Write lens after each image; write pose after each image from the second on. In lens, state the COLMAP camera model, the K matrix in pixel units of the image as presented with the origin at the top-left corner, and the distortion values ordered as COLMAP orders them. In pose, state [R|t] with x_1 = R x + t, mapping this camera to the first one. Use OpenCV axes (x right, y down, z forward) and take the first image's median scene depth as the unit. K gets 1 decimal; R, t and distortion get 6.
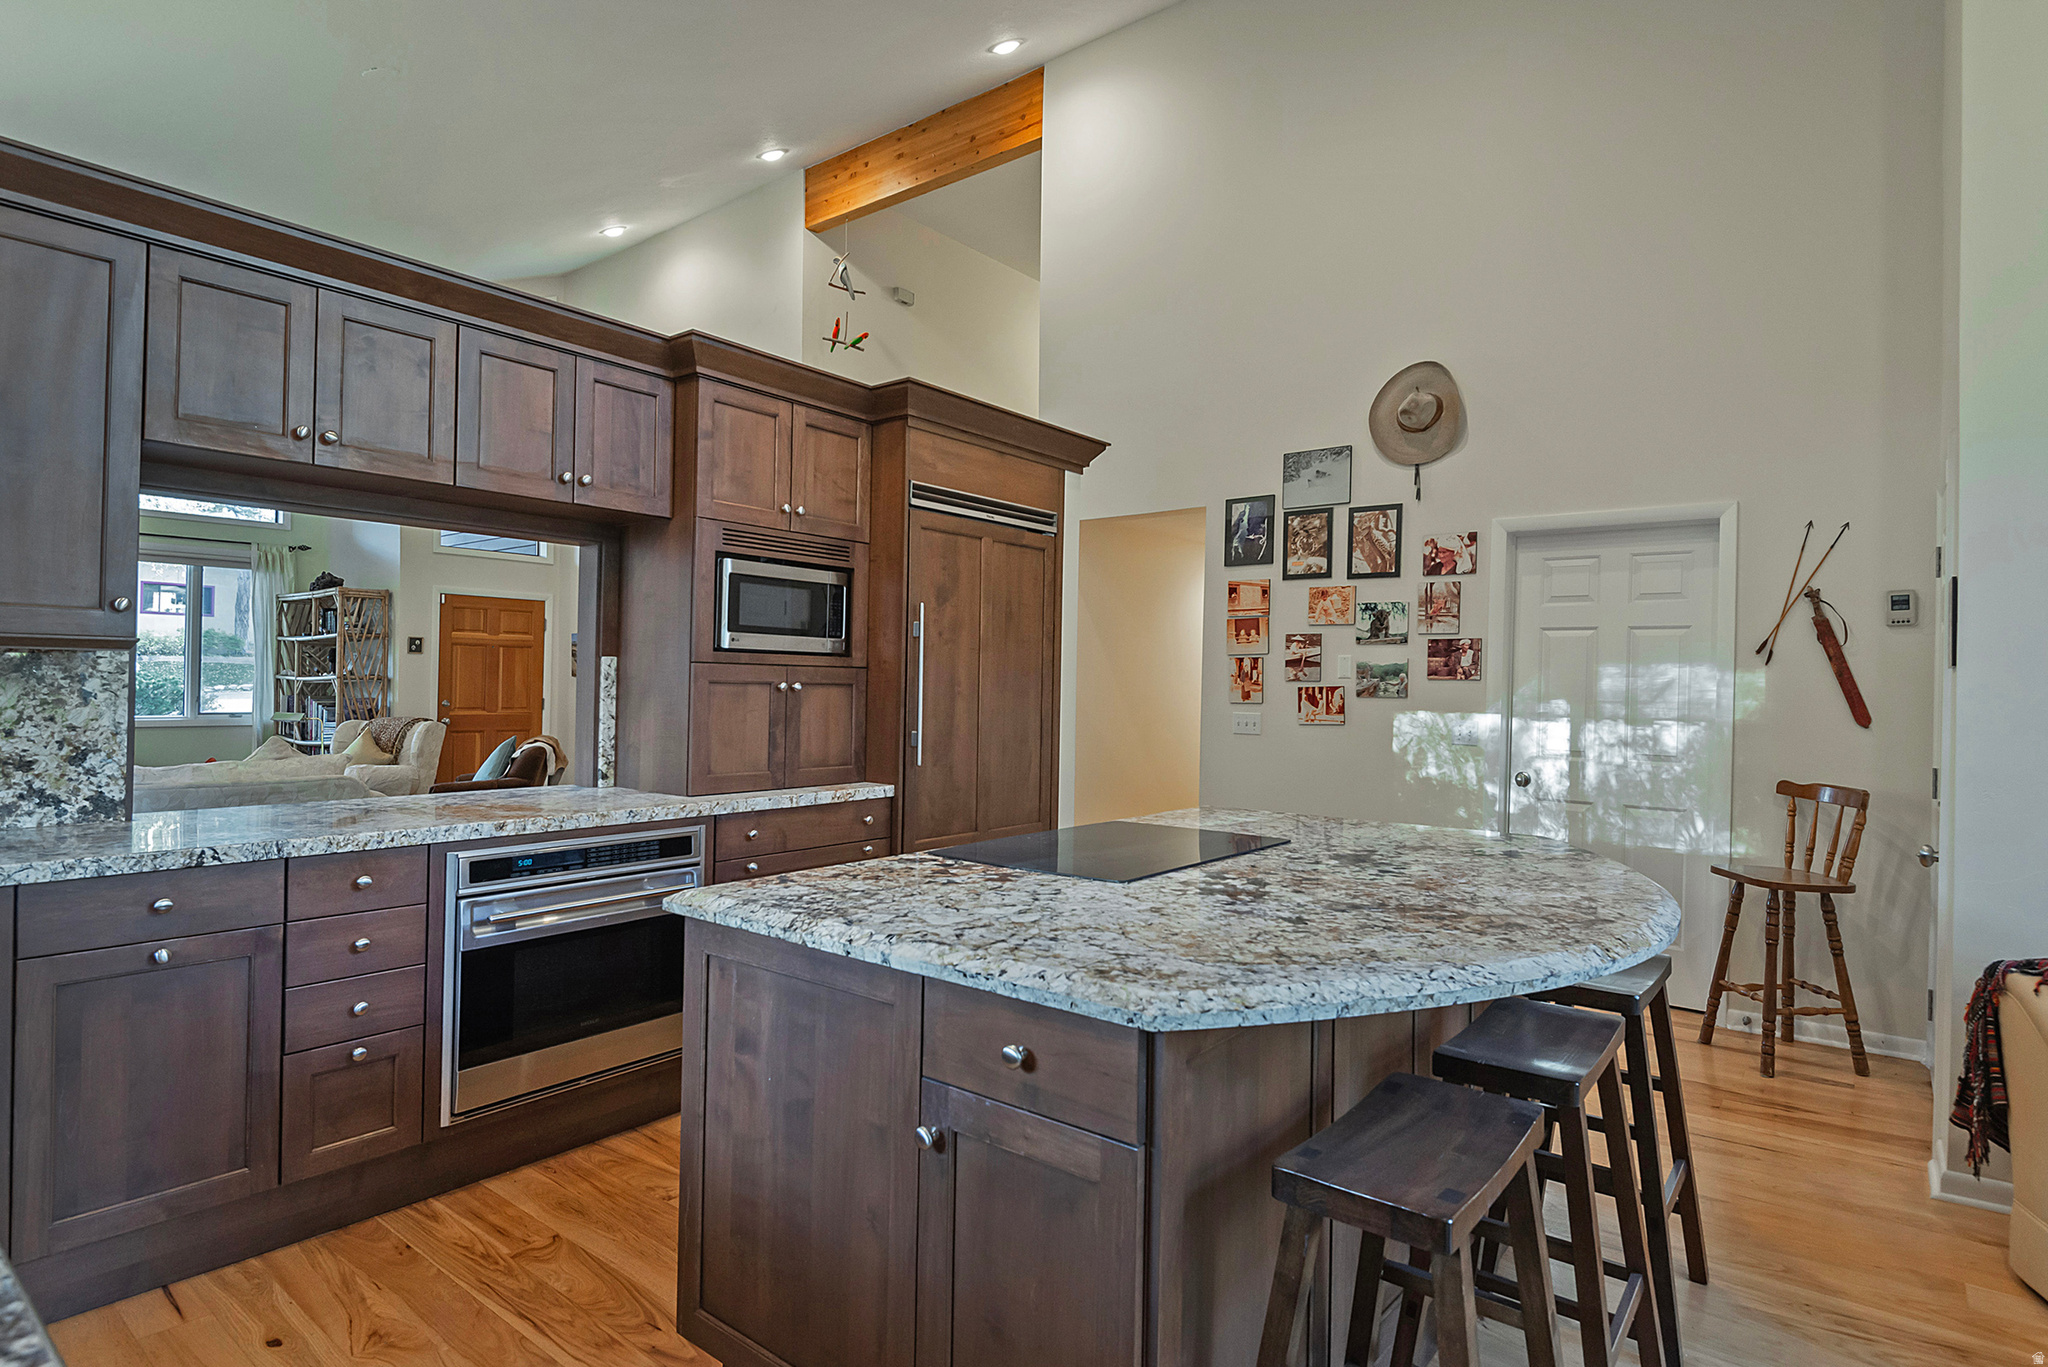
lens RADIAL K [[1069.0, 0, 1270.1], [0, 1069.0, 679.4], [0, 0, 1]] dist [0.004761, -0.002381]
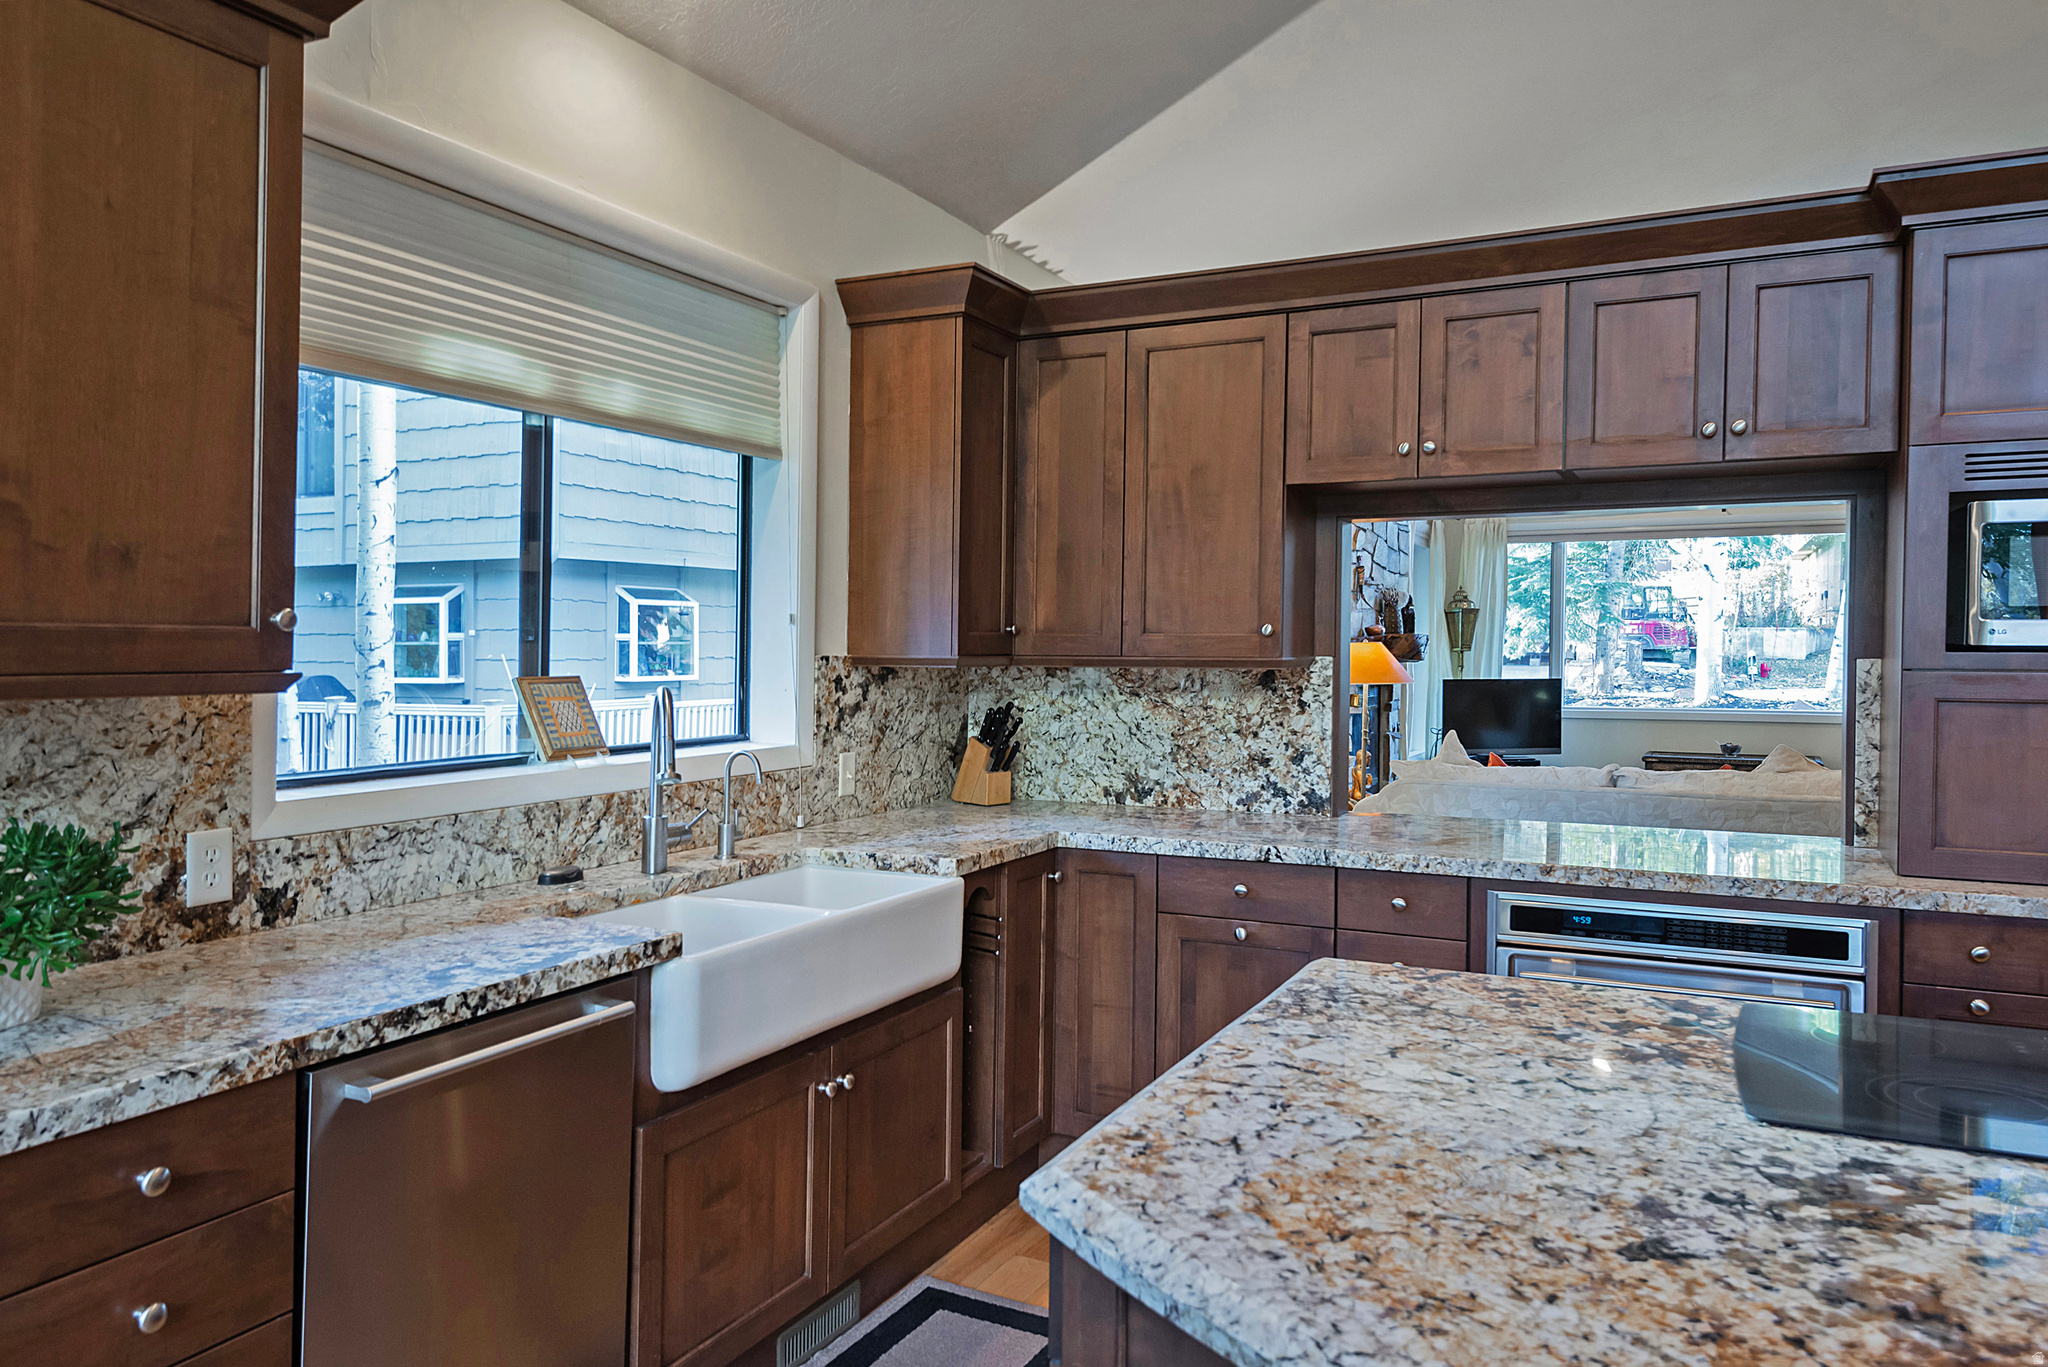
lens RADIAL K [[1463.1, 0, 775.8], [0, 1463.1, 664.0], [0, 0, 1]] dist [0.019241, 0.000626]
pose [[0.017002, 0.000557, -0.999855, 0.243598], [0.006033, 0.999982, 0.000659, -0.017452], [0.999837, -0.006044, 0.016998, 0.203629]]
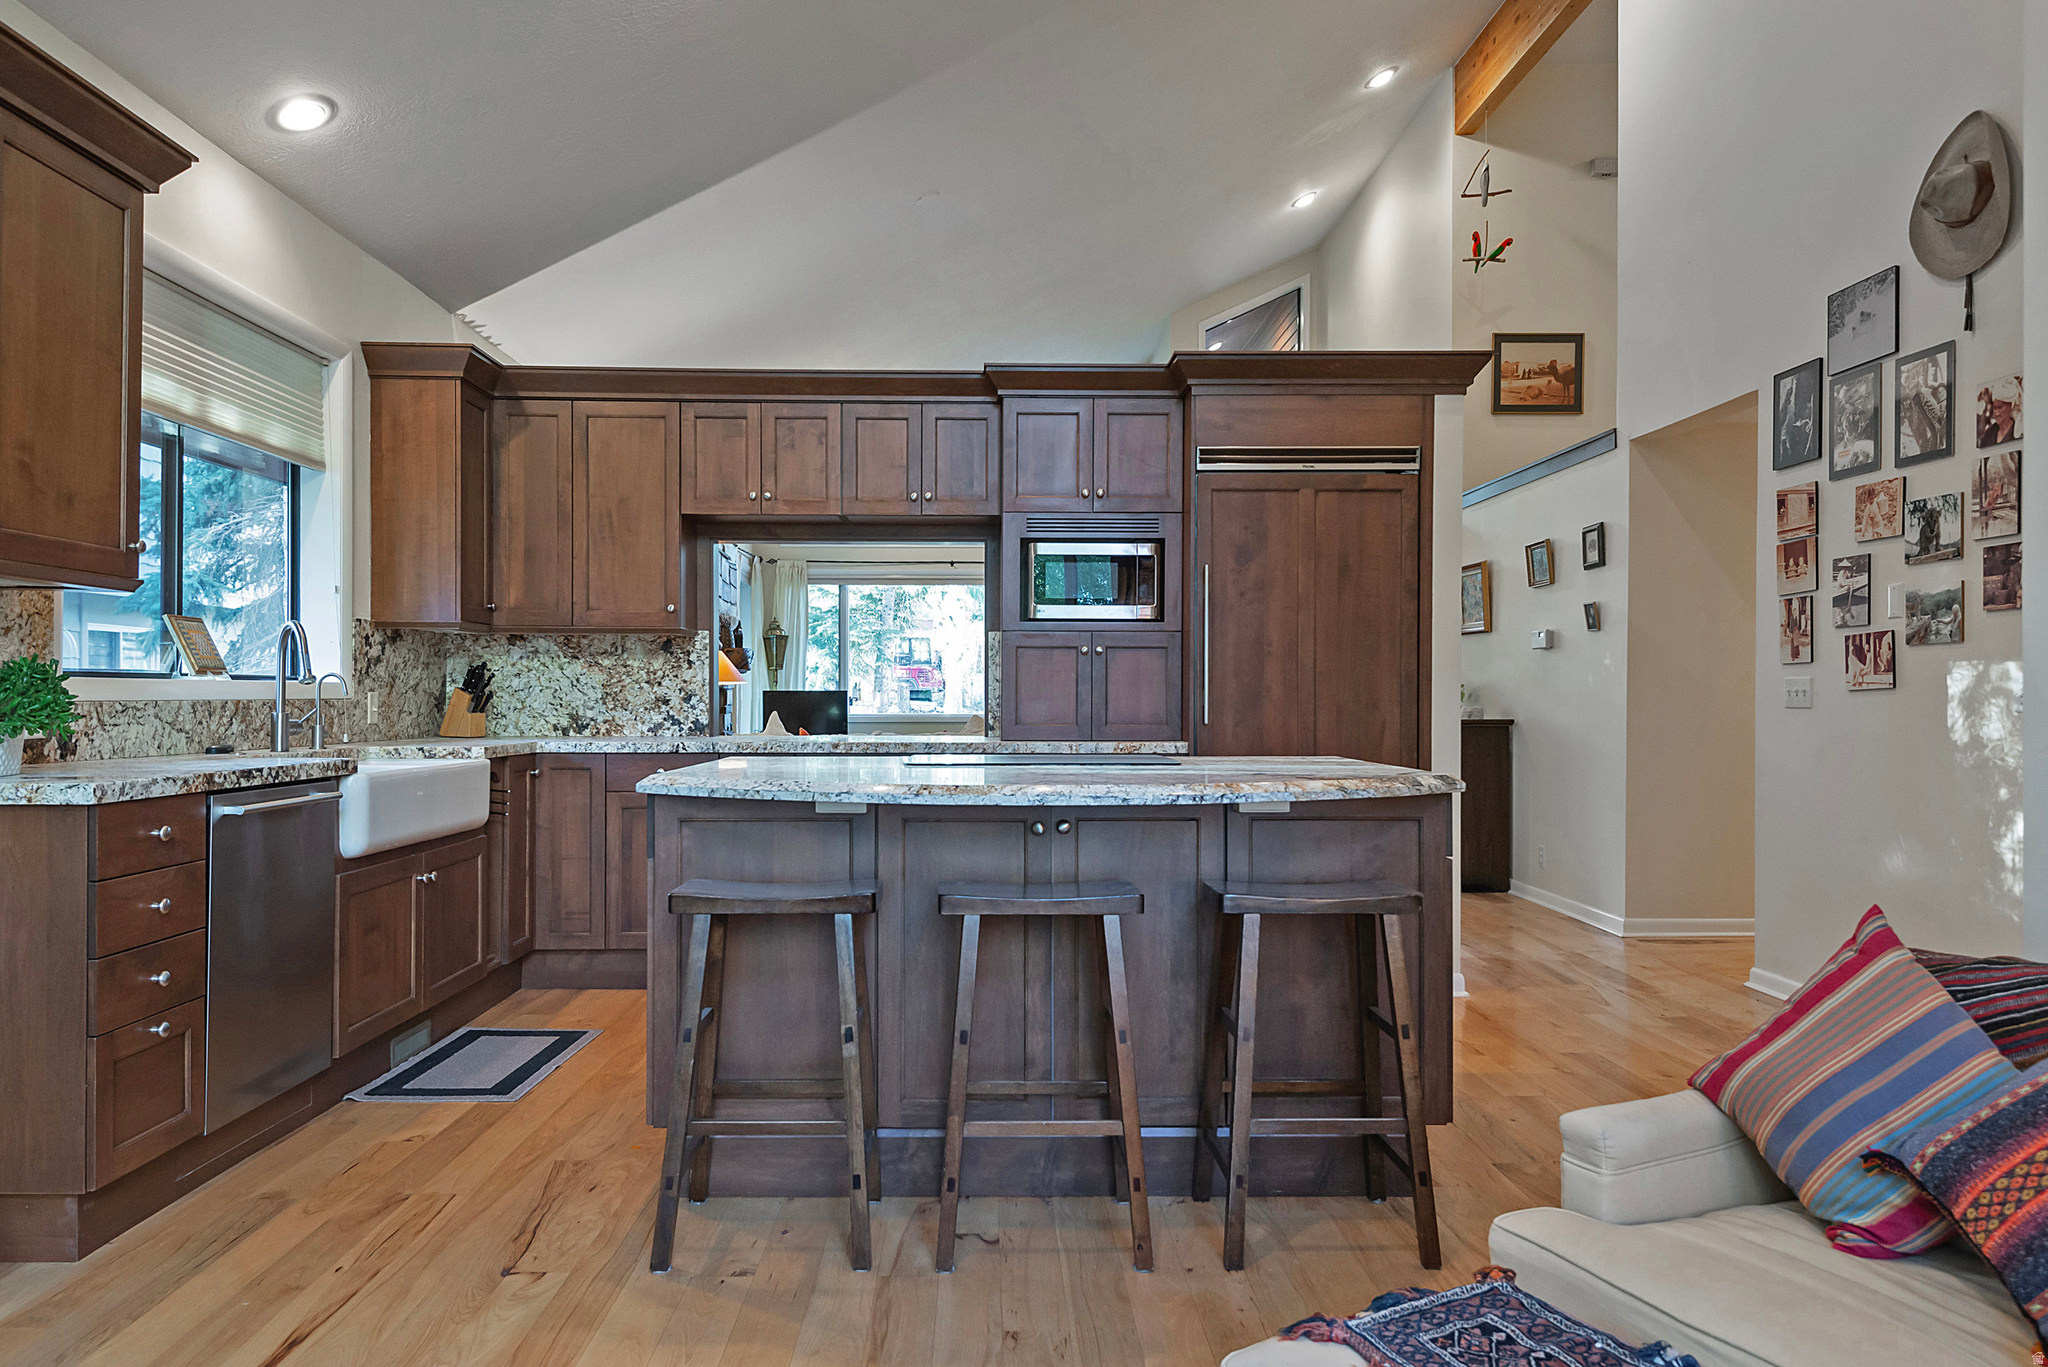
lens RADIAL K [[1527.1, 0, 1001.3], [0, 1527.1, 673.3], [0, 0, 1]] dist [0.085013, -0.118856]
pose [[0.569161, -0.029879, -0.821683, 0.623012], [0.020658, 0.999544, -0.022037, 0.049279], [0.821967, -0.004432, 0.569518, -0.000810]]
